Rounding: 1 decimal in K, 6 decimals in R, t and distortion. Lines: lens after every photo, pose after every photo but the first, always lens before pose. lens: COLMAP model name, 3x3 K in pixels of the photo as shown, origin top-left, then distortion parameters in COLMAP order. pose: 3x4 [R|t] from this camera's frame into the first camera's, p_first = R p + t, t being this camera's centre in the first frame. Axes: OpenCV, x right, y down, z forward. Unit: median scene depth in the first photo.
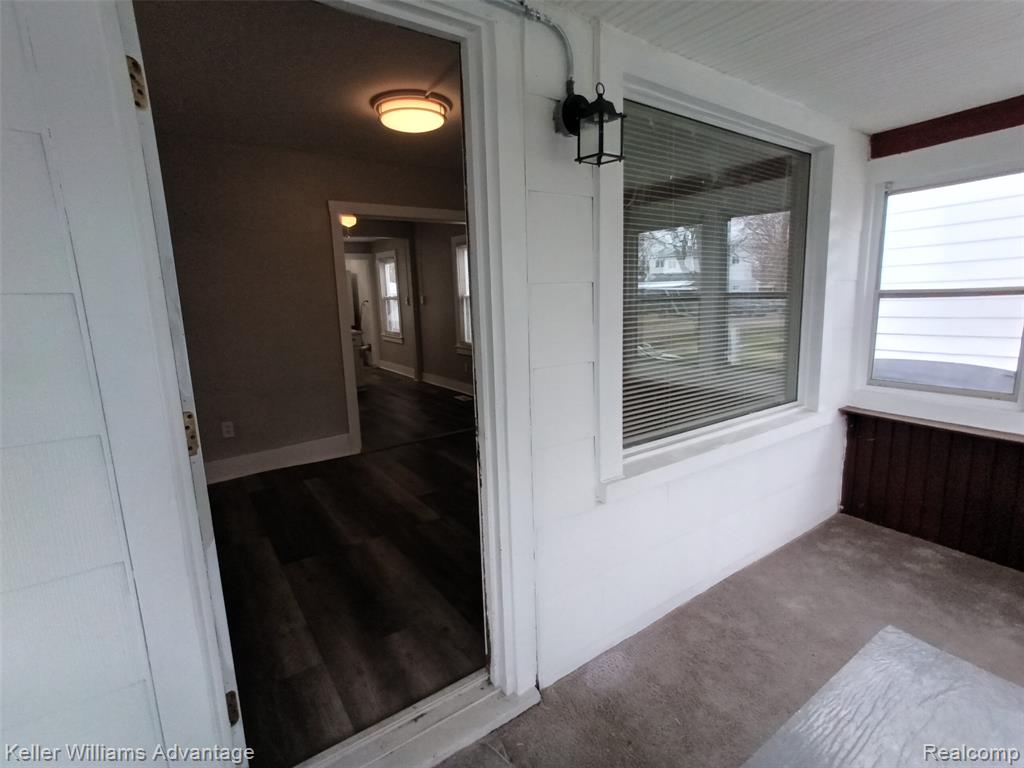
lens RADIAL K [[489.3, 0, 516.0], [0, 489.3, 375.1], [0, 0, 1]] dist [-0.000660, -0.000698]
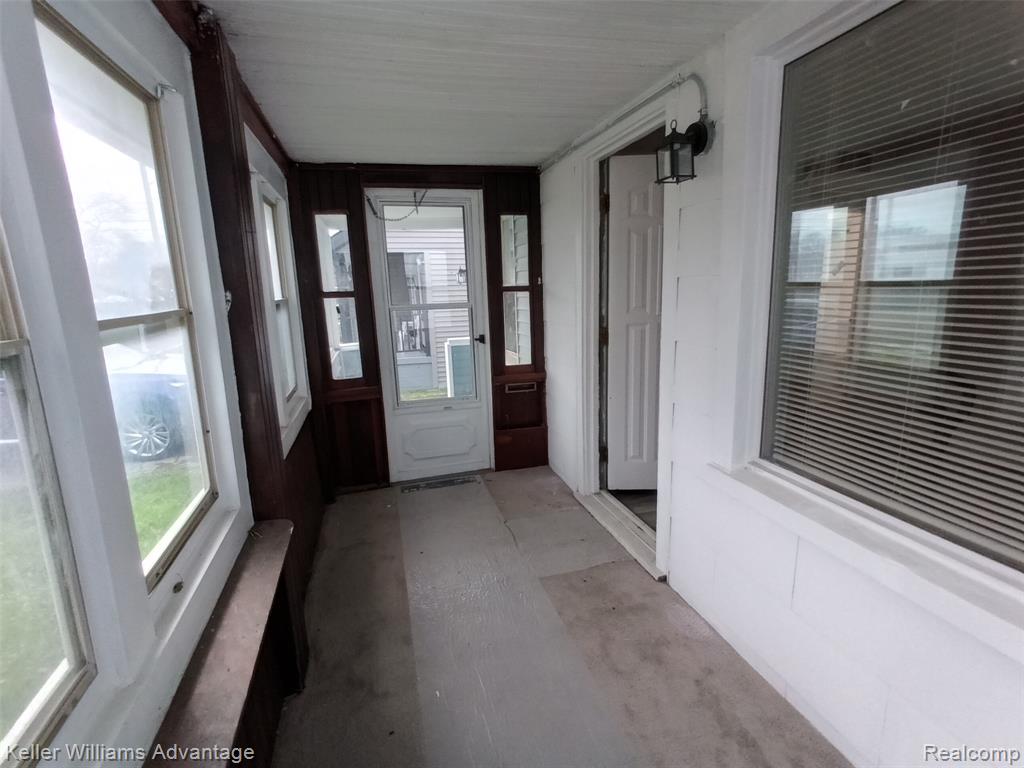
lens RADIAL K [[489.3, 0, 516.0], [0, 489.3, 375.1], [0, 0, 1]] dist [-0.000660, -0.000698]
pose [[-0.306257, 0.217327, -0.926809, 0.987152], [-0.116178, 0.957781, 0.262980, -0.153800], [0.944833, 0.188214, -0.268079, 0.662082]]
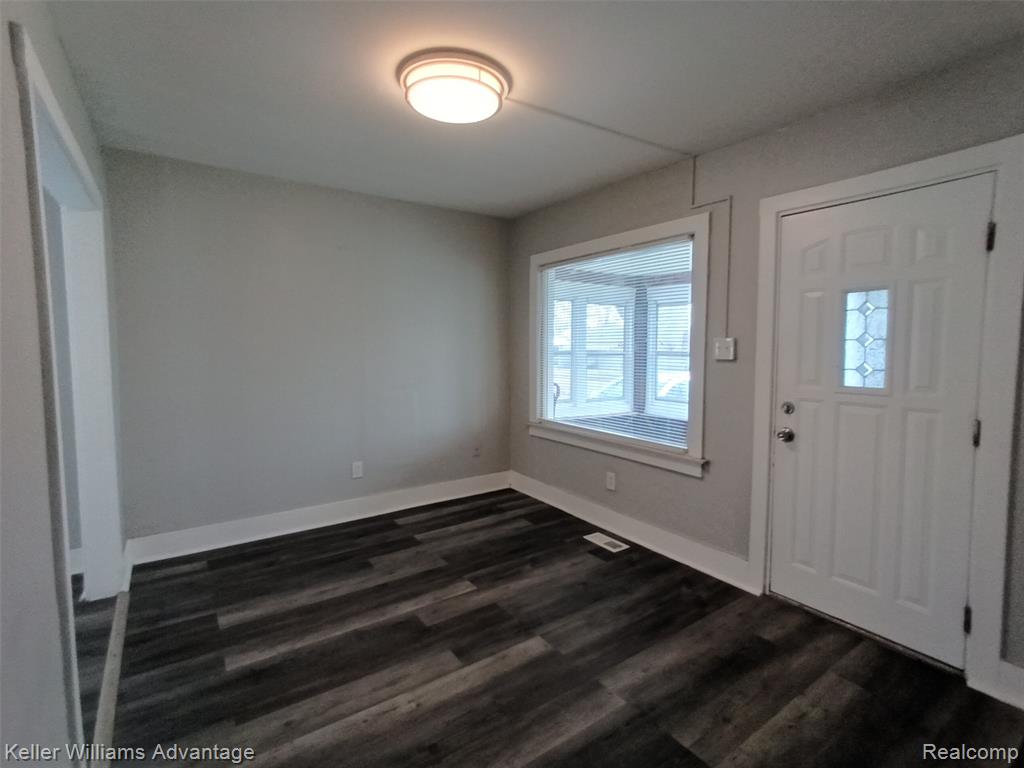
lens RADIAL K [[491.0, 0, 510.6], [0, 491.0, 382.2], [0, 0, 1]] dist [-0.001970, -0.001294]
pose [[0.002094, -0.047534, 0.998867, -1.277012], [0.166685, 0.984912, 0.046521, -0.201643], [-0.986008, 0.166398, 0.009986, 1.373770]]
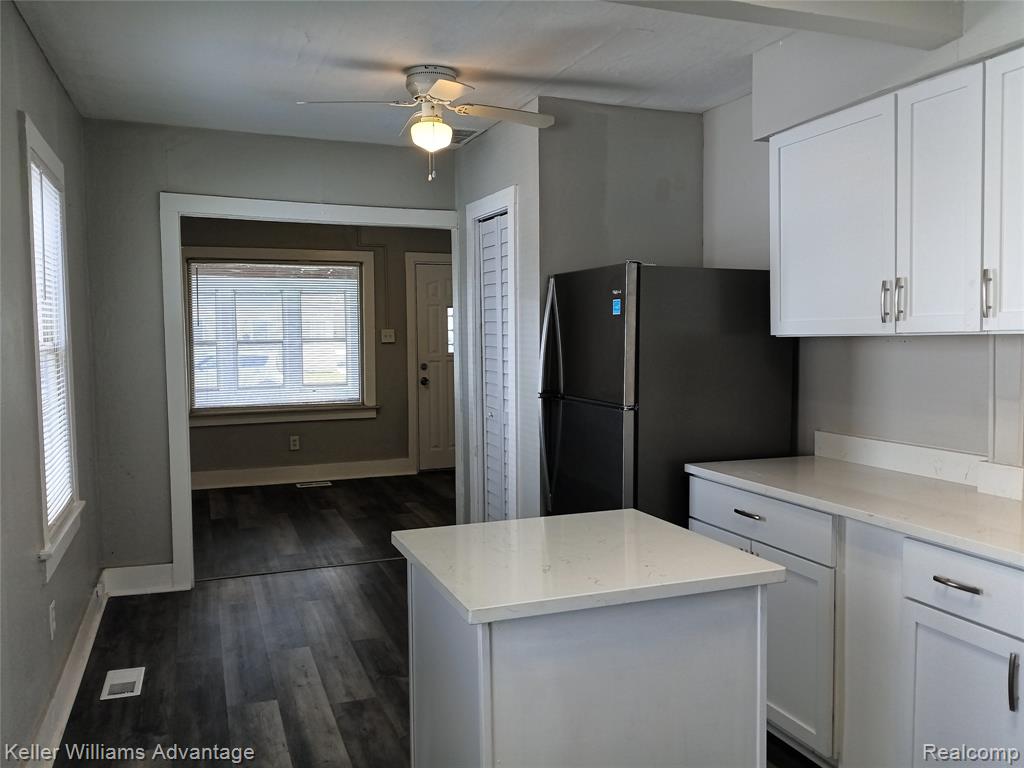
lens RADIAL K [[858.5, 0, 545.9], [0, 858.5, 381.6], [0, 0, 1]] dist [0.005587, 0.003191]
pose [[-0.975328, 0.026977, 0.219105, -1.483017], [0.075910, 0.972967, 0.218113, -0.712046], [-0.207298, 0.229364, -0.951010, 4.322946]]
